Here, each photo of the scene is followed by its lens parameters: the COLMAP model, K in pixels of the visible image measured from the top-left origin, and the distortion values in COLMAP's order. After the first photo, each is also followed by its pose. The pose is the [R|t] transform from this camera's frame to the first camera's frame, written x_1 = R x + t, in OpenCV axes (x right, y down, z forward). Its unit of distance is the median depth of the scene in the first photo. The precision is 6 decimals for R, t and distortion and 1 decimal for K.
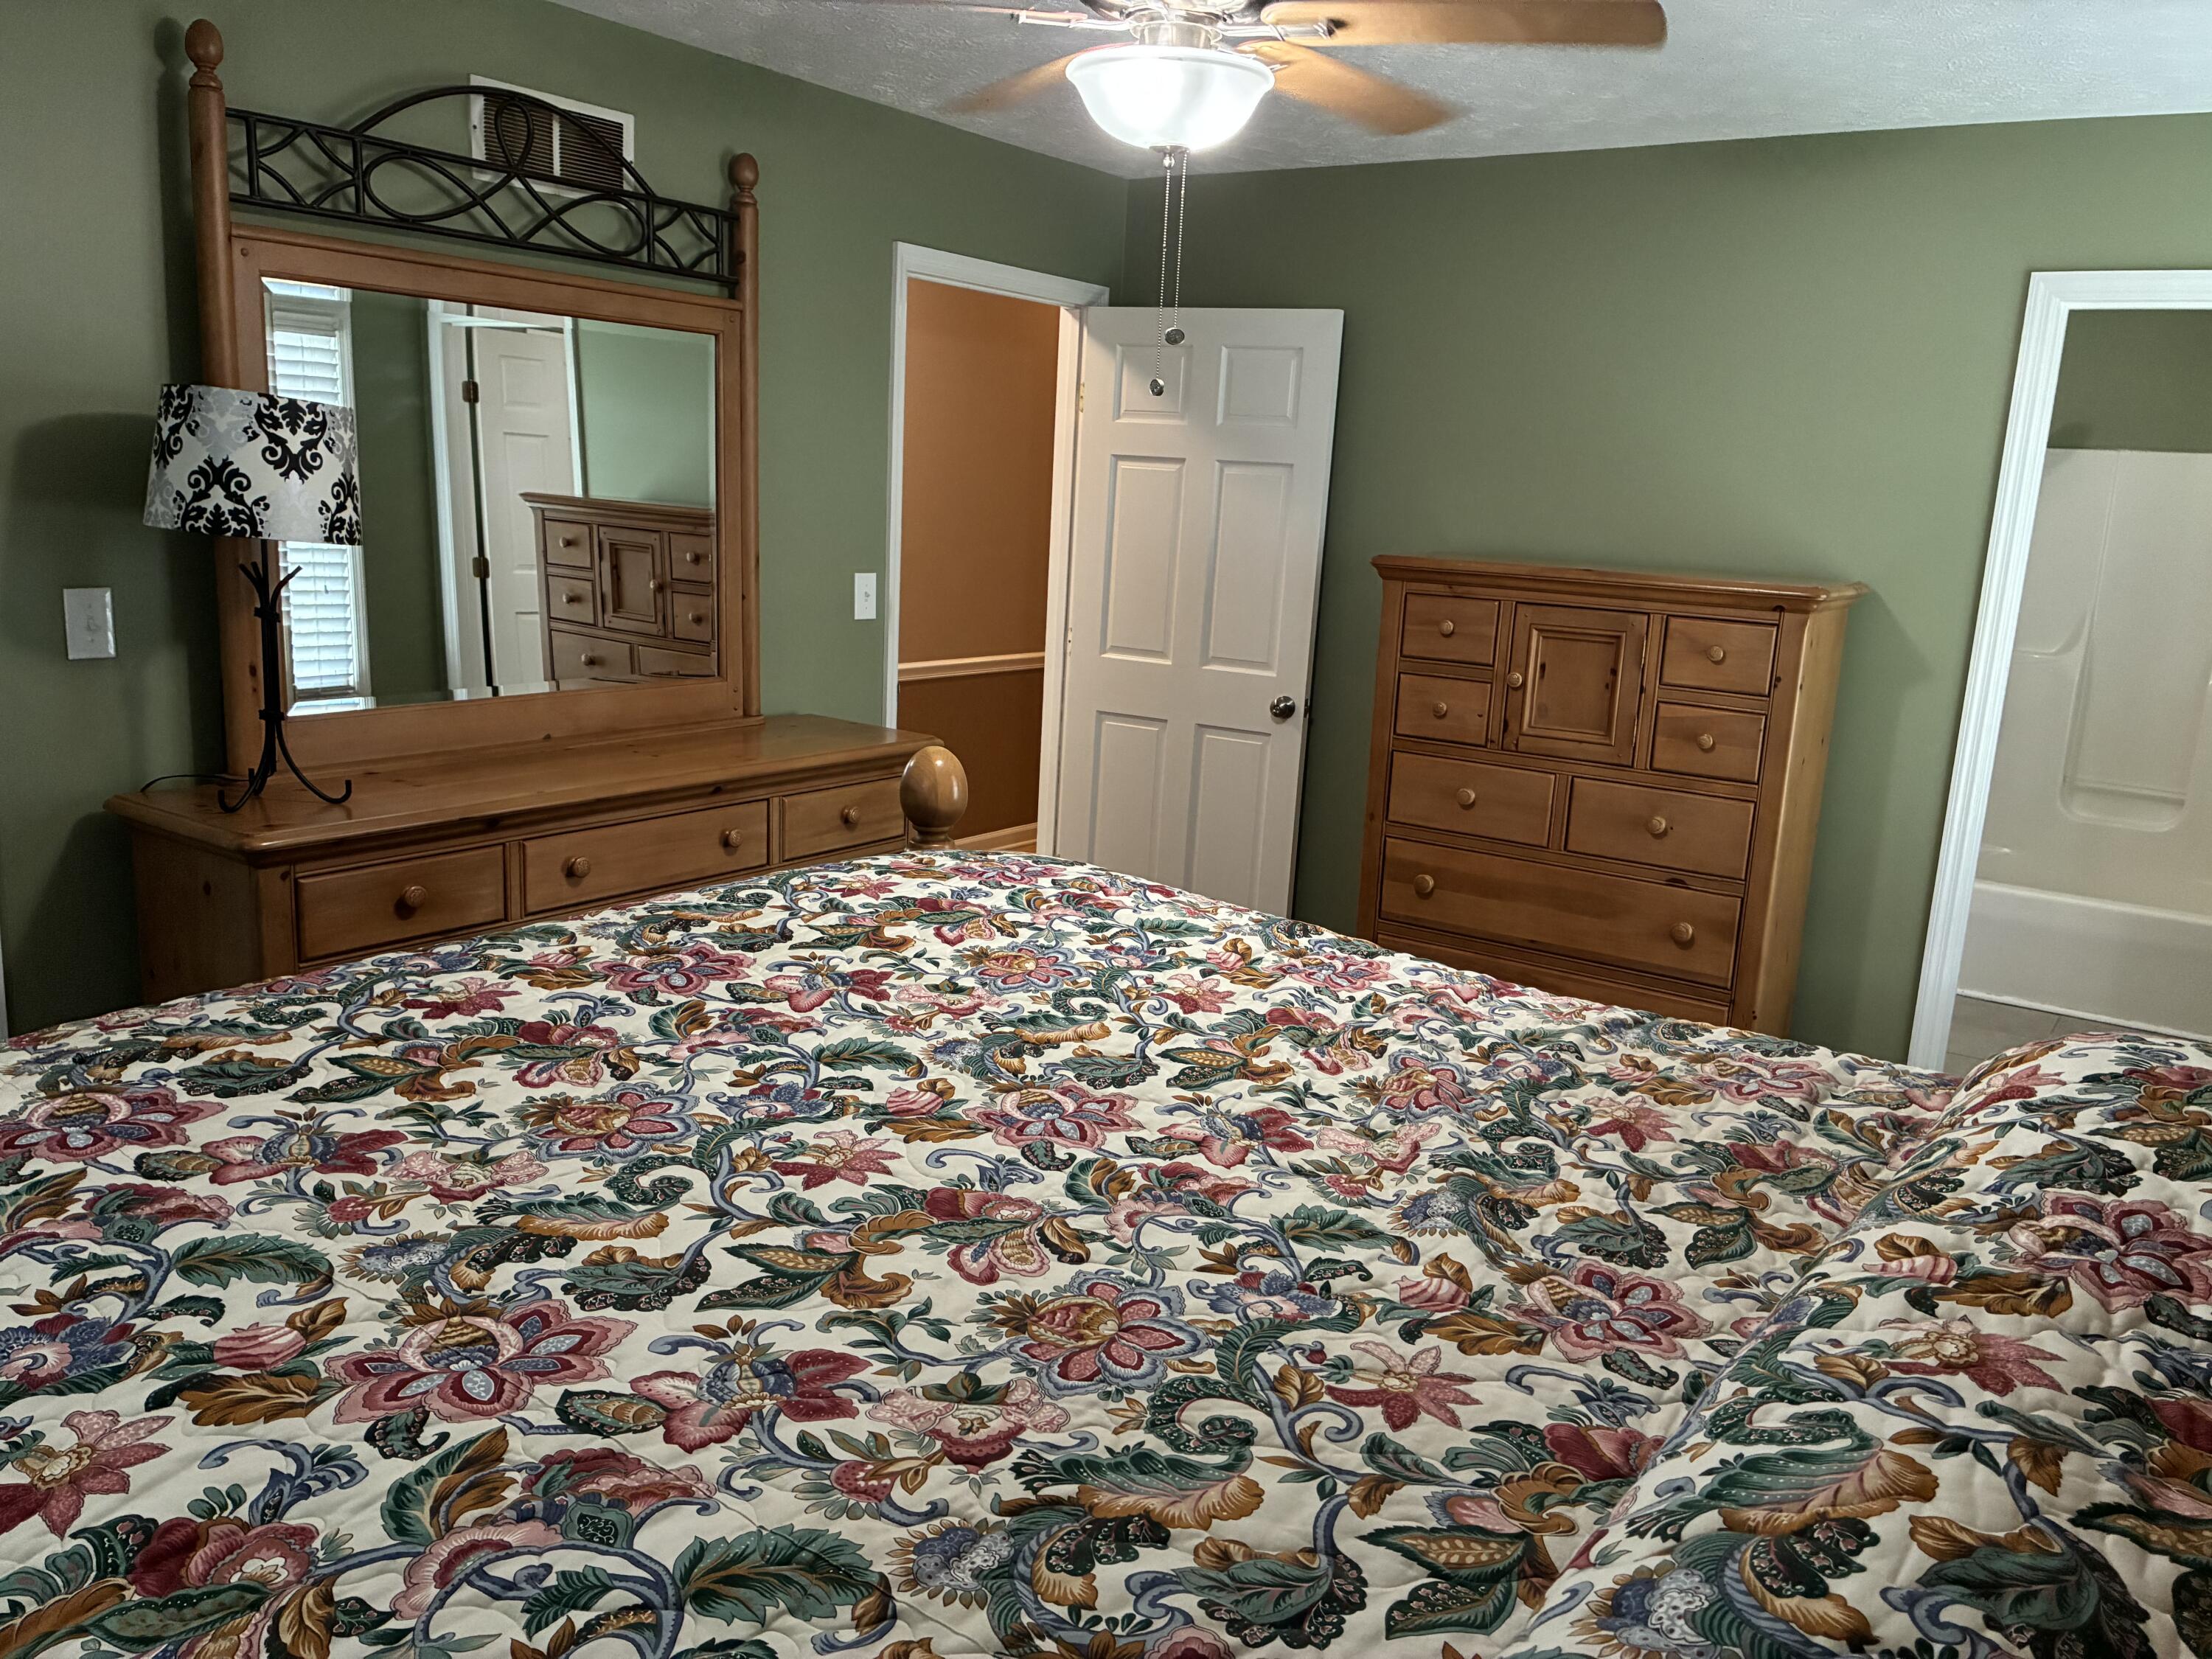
lens RADIAL K [[1672.0, 0, 1109.4], [0, 1672.0, 771.5], [0, 0, 1]] dist [0.043926, 0.002552]
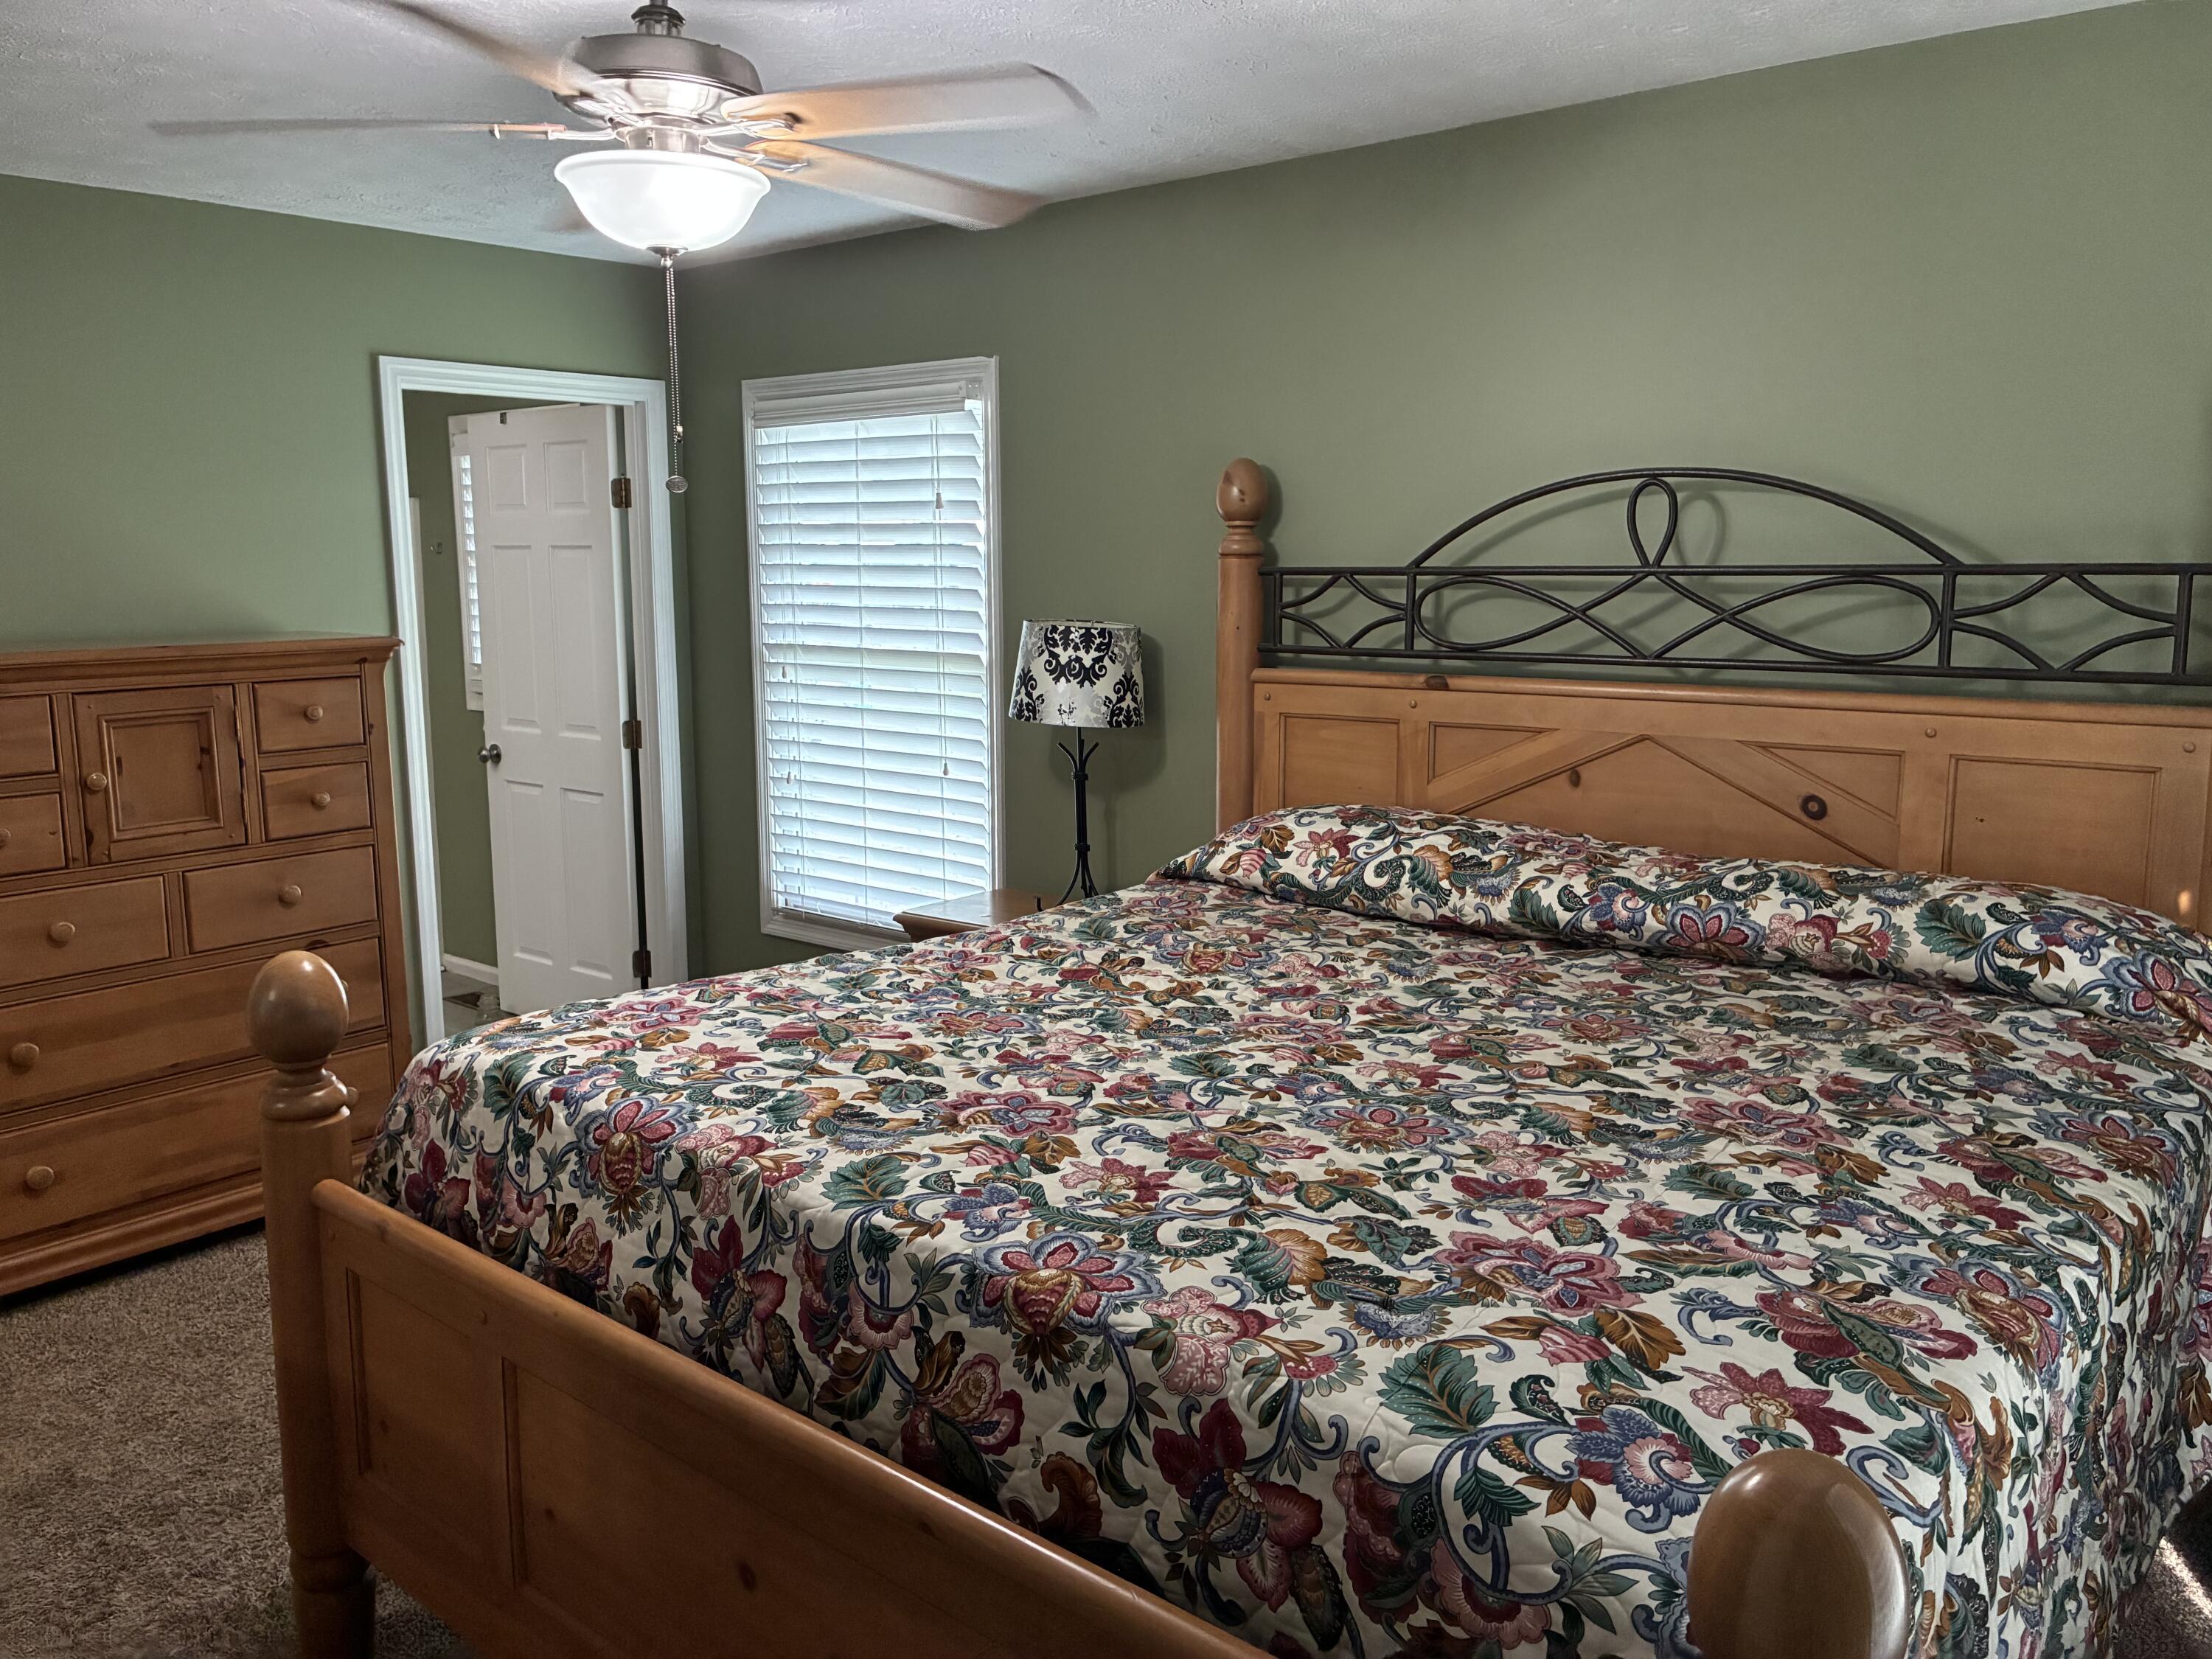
lens RADIAL K [[1672.3, 0, 1106.0], [0, 1672.3, 829.5], [0, 0, 1]] dist [0.005242, -0.003063]
pose [[0.084677, -0.213262, 0.973318, -0.692168], [0.185071, 0.963196, 0.194944, -0.128234], [-0.979070, 0.163626, 0.121029, 0.489504]]
